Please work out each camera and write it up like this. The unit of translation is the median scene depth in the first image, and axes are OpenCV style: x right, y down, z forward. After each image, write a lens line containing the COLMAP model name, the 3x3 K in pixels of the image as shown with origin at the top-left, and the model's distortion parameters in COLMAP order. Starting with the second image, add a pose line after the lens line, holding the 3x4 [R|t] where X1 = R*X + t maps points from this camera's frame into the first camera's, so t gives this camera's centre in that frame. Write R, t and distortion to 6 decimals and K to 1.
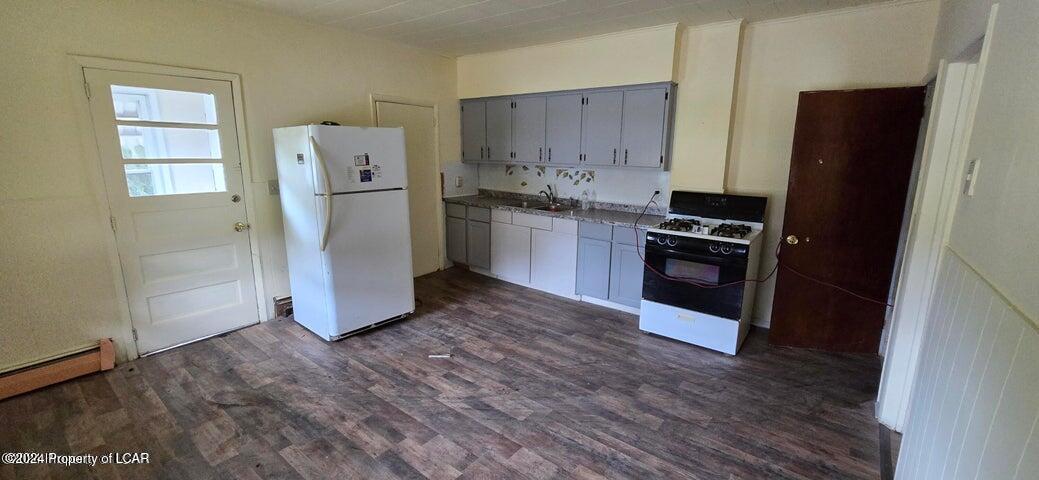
lens RADIAL K [[422.5, 0, 525.5], [0, 422.5, 239.0], [0, 0, 1]] dist [-0.001202, -0.000016]
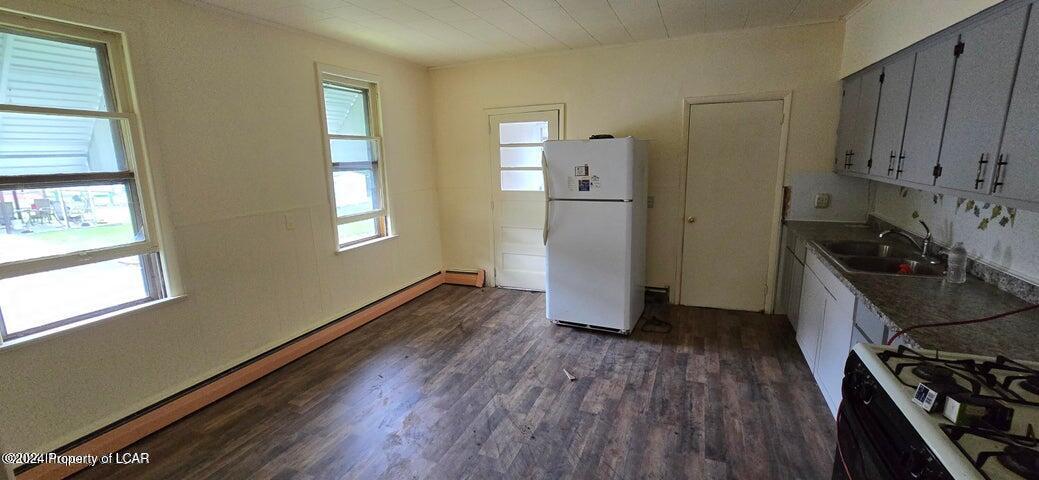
lens RADIAL K [[422.5, 0, 527.6], [0, 422.5, 236.7], [0, 0, 1]] dist [-0.001202, -0.000016]
pose [[0.275681, 0.169703, -0.946151, 0.610979], [-0.173979, 0.976845, 0.124516, -0.130628], [0.945374, 0.130284, 0.298823, 0.560722]]
